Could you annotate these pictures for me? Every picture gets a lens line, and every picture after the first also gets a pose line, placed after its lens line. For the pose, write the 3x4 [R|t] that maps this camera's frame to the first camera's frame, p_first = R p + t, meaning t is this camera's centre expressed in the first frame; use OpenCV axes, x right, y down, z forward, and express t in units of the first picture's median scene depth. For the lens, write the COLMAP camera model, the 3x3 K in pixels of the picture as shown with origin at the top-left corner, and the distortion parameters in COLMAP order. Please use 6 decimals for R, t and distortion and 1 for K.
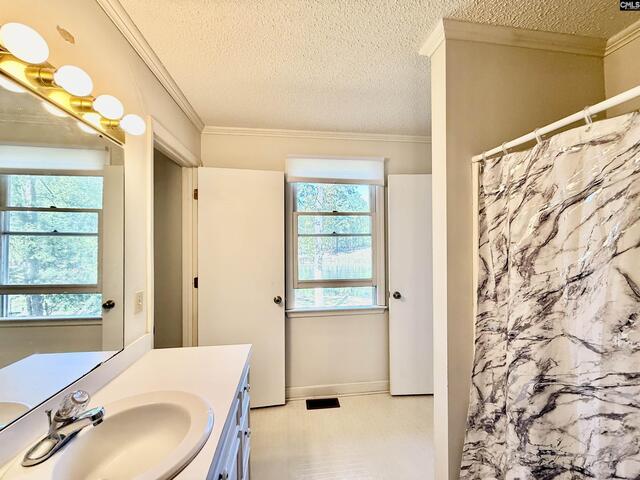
lens RADIAL K [[253.7, 0, 317.8], [0, 253.7, 241.8], [0, 0, 1]] dist [-0.000635, -0.000188]
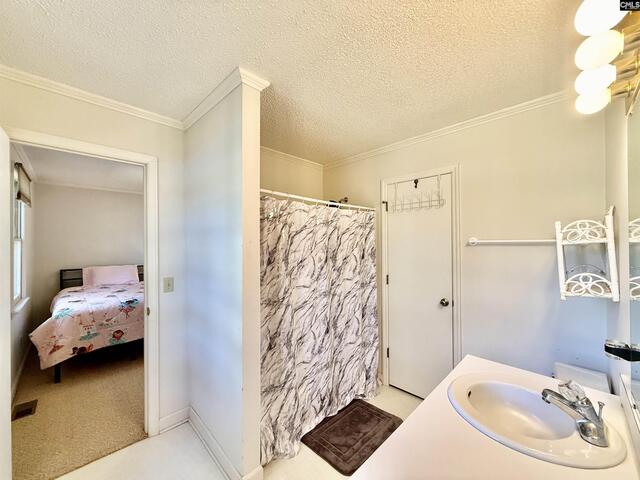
lens RADIAL K [[260.6, 0, 320.0], [0, 260.6, 240.0], [0, 0, 1]] dist [0.000413, 0.000075]
pose [[-0.622088, 0.009978, 0.782884, -1.165855], [-0.001413, 0.999903, -0.013866, -0.043163], [-0.782946, -0.009732, -0.622013, 2.556482]]
